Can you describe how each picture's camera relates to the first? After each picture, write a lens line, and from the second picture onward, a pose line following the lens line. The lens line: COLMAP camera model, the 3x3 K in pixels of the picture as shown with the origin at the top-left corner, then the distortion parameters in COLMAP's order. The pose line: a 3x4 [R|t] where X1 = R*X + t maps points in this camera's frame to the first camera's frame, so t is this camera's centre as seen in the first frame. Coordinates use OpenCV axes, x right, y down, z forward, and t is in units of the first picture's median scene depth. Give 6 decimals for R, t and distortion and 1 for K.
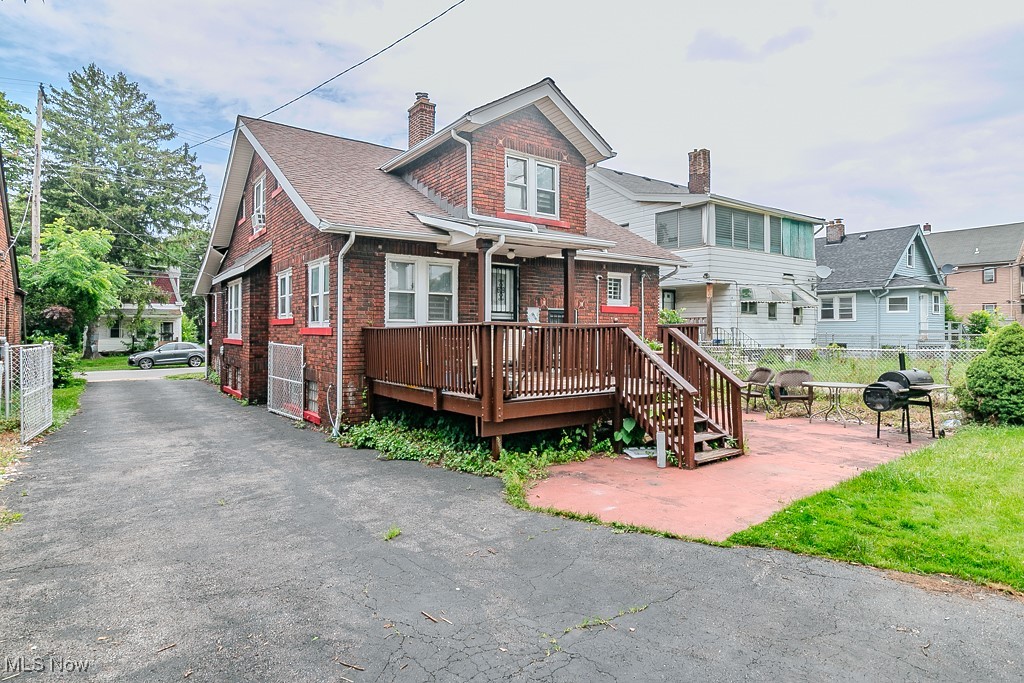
lens RADIAL K [[563.6, 0, 510.1], [0, 563.6, 323.7], [0, 0, 1]] dist [-0.000981, -0.001303]
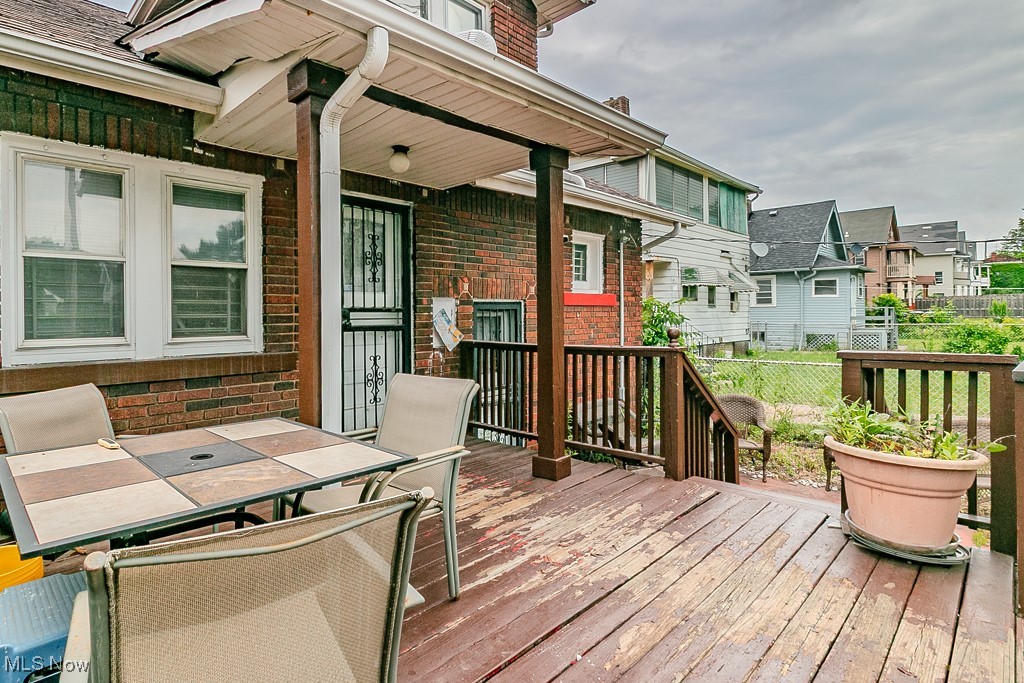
lens RADIAL K [[531.2, 0, 455.5], [0, 531.2, 315.7], [0, 0, 1]] dist [0.013764, 0.000030]
pose [[0.989857, -0.010245, 0.141698, -0.006851], [0.007813, 0.999813, 0.017707, -0.012587], [-0.141853, -0.016420, 0.989752, 0.326723]]
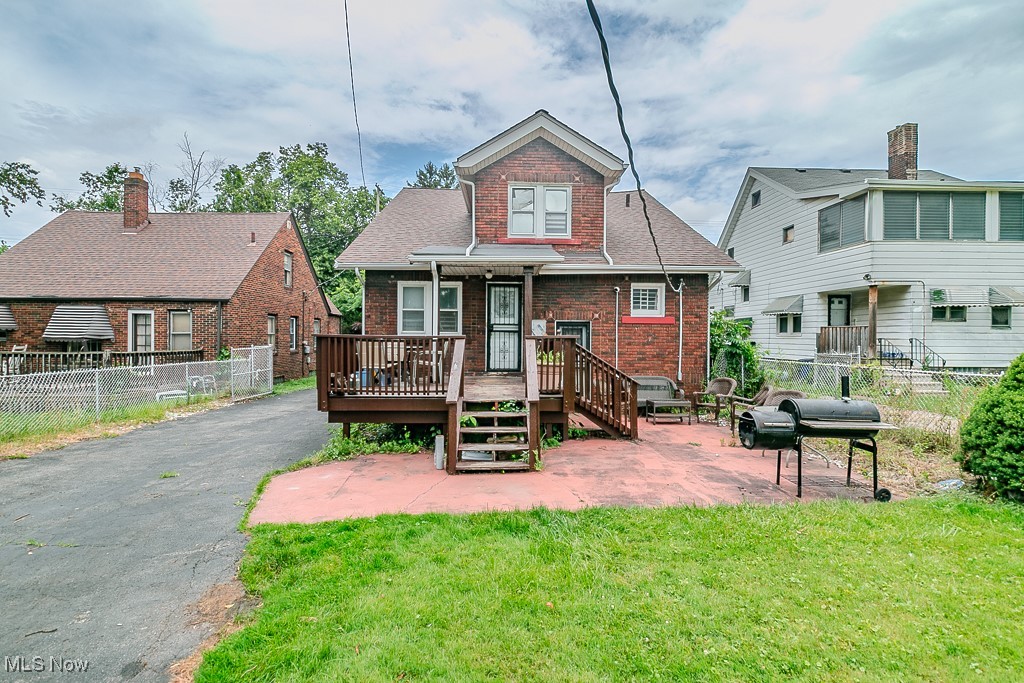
lens RADIAL K [[474.0, 0, 511.5], [0, 474.0, 337.0], [0, 0, 1]] dist [-0.002607, -0.000159]
pose [[0.830312, 0.004661, -0.557279, 0.300920], [0.000451, 0.999959, 0.009036, -0.001908], [0.557298, -0.007754, 0.830276, 0.110746]]
